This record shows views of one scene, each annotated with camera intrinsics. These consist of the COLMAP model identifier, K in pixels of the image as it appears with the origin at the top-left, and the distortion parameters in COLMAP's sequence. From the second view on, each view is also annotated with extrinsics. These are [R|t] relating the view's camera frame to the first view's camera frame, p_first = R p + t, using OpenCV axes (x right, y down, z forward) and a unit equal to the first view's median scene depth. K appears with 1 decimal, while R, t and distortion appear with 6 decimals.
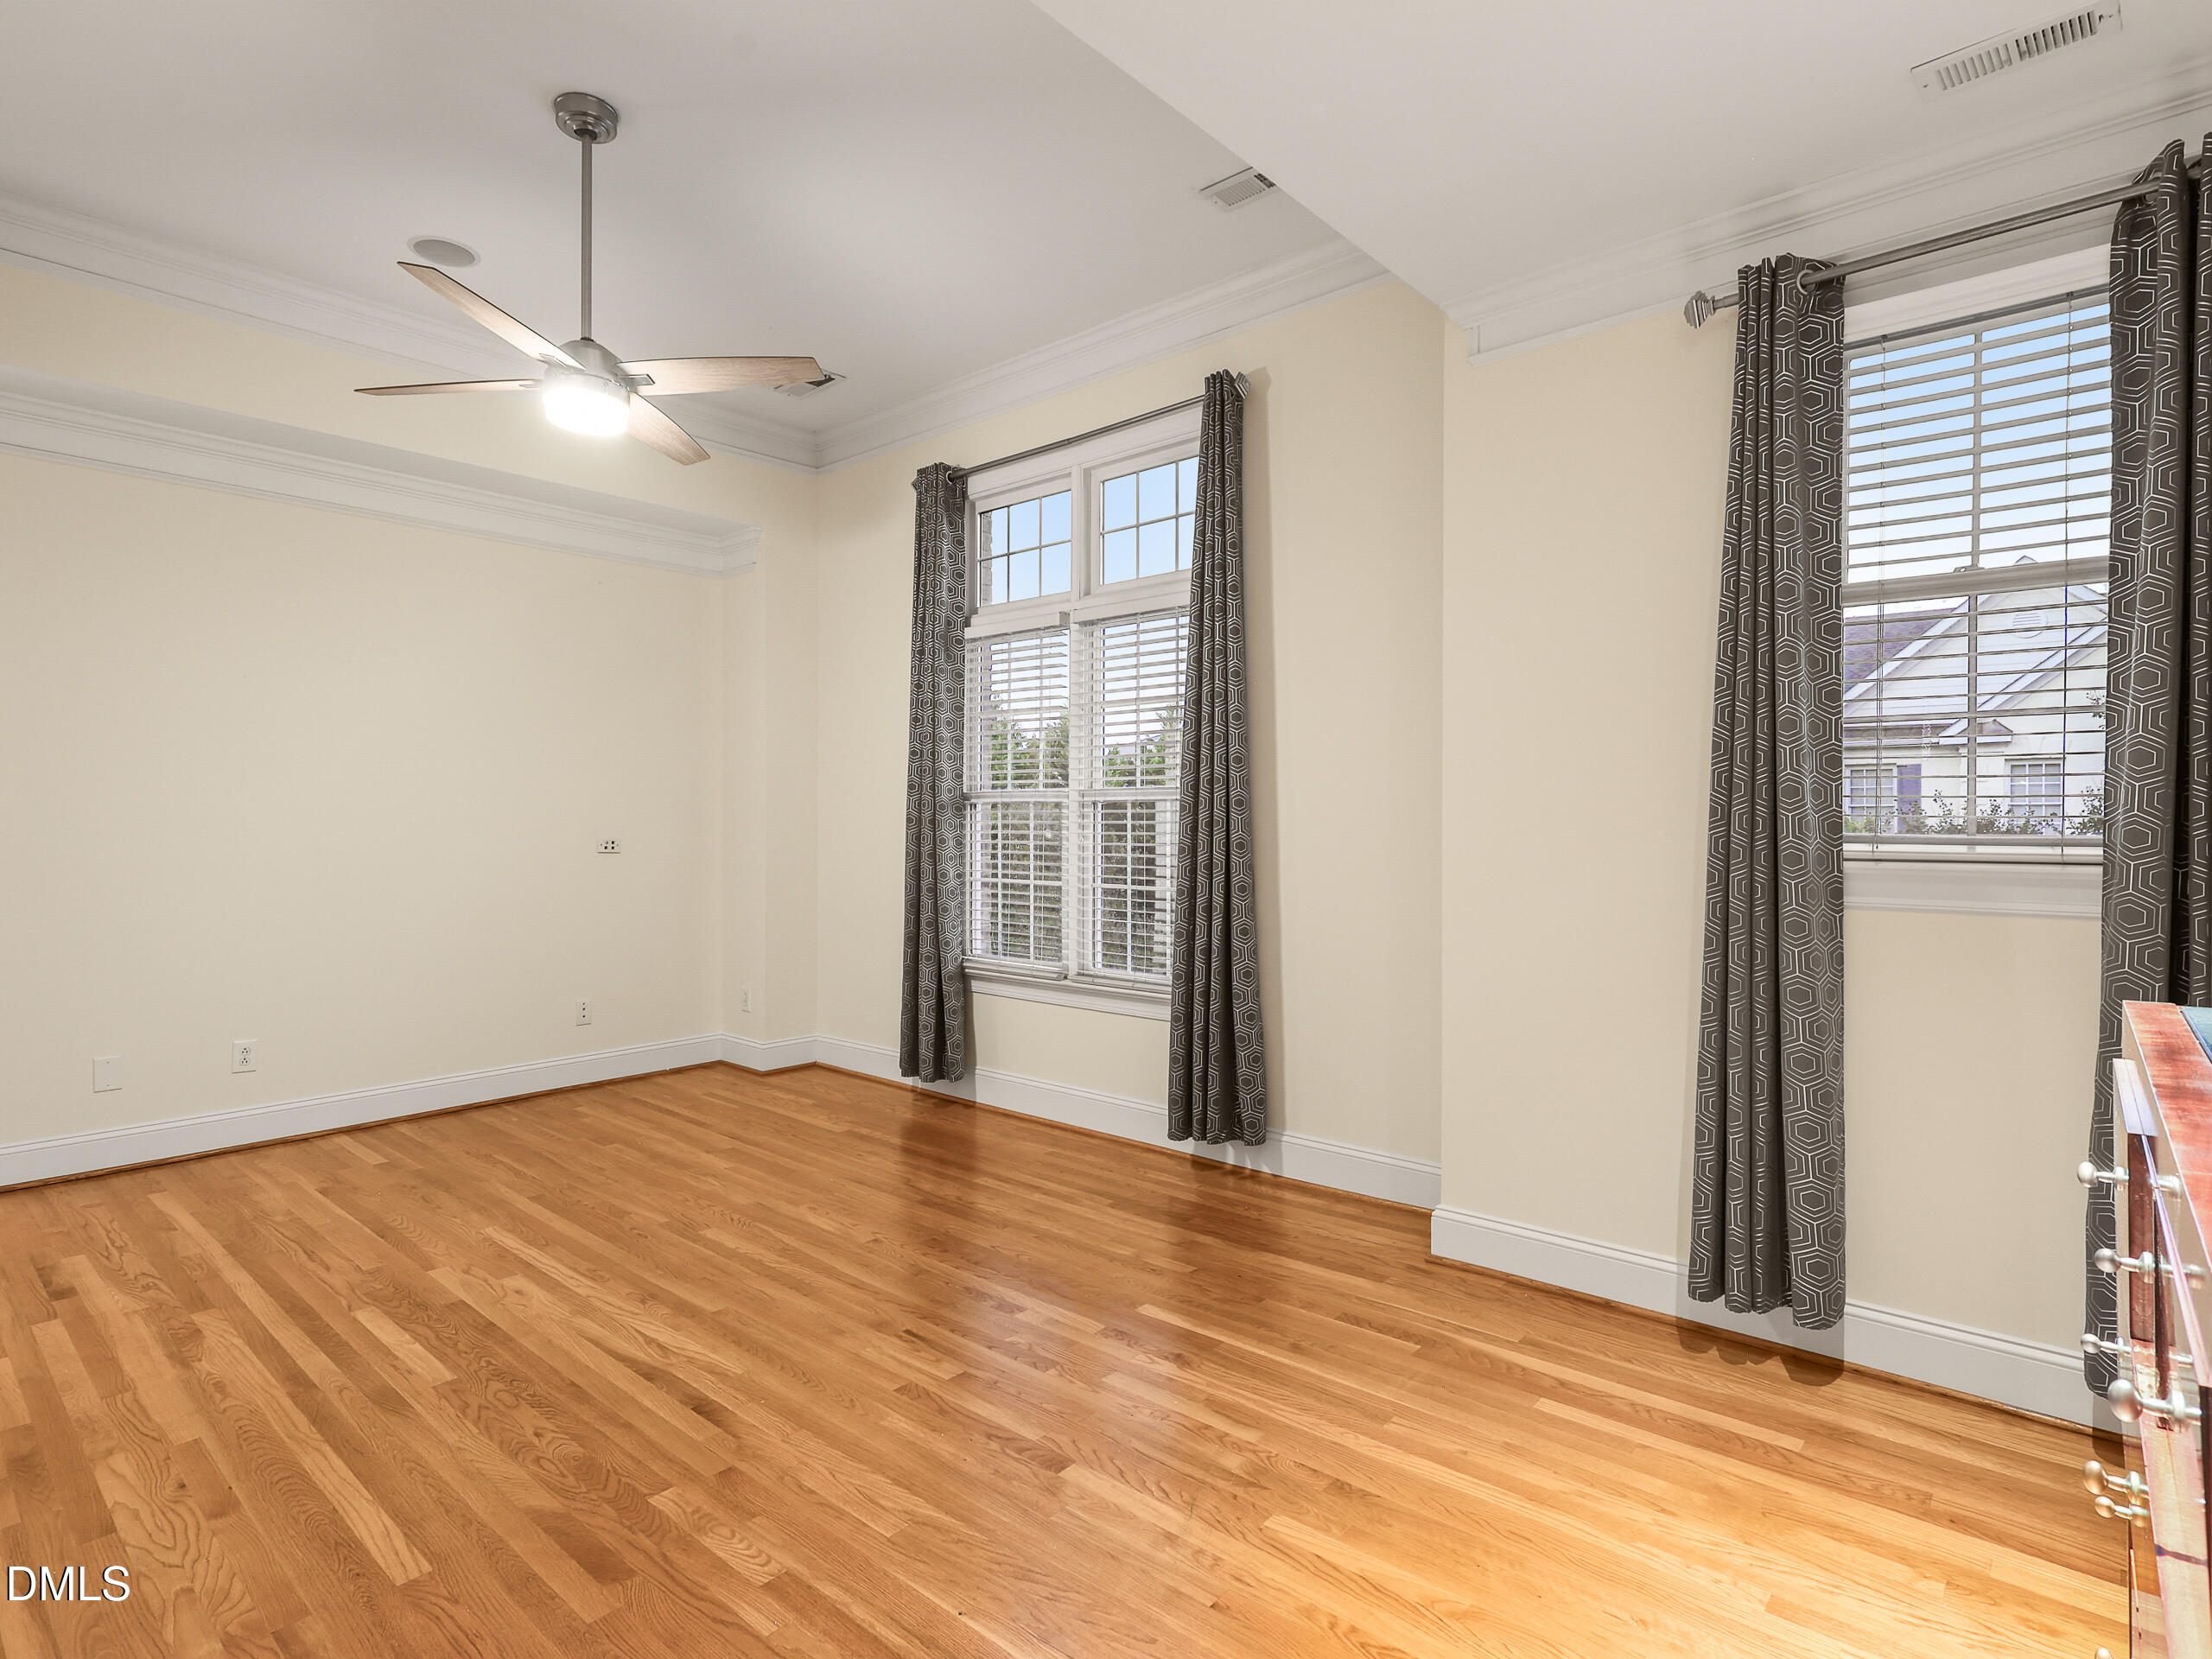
lens RADIAL K [[1149.8, 0, 1111.8], [0, 1149.8, 827.3], [0, 0, 1]] dist [-0.003682, 0.003444]
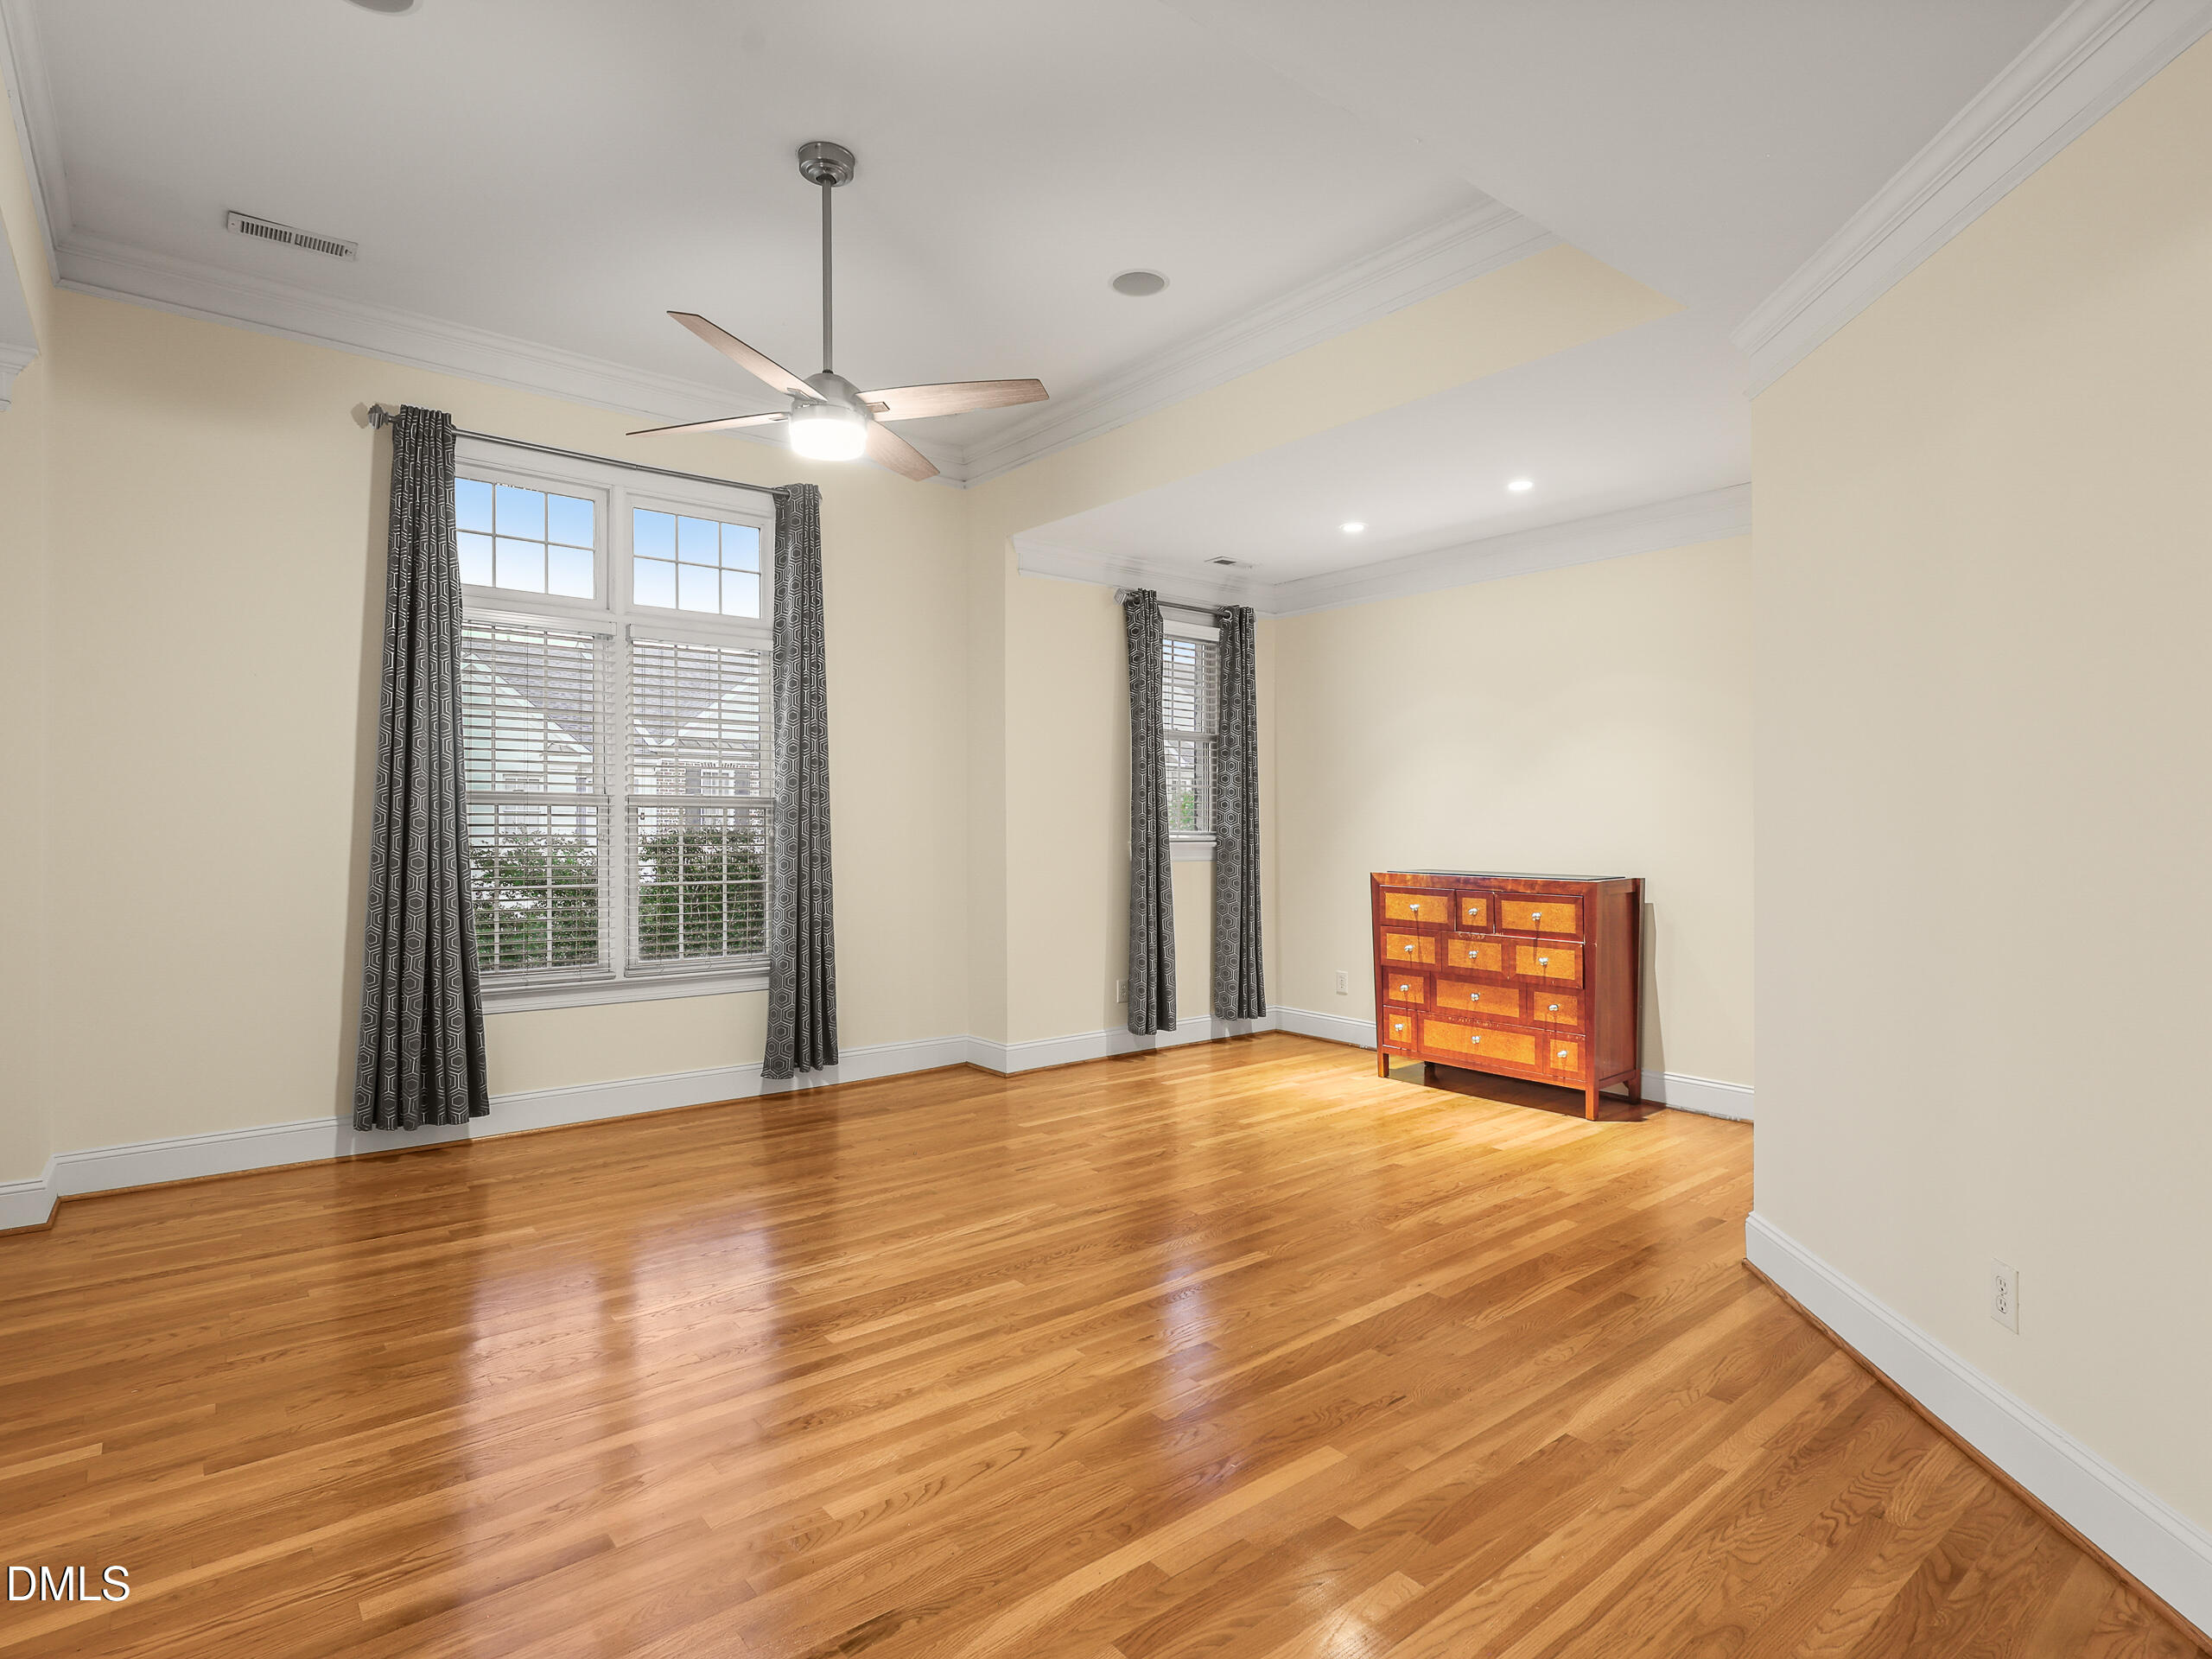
lens RADIAL K [[1149.8, 0, 1101.1], [0, 1149.8, 829.7], [0, 0, 1]] dist [-0.003682, 0.003444]
pose [[0.163203, -0.003116, 0.986588, -1.103337], [0.000371, 0.999995, 0.003097, -0.005075], [-0.986592, -0.000139, 0.163204, 0.439846]]
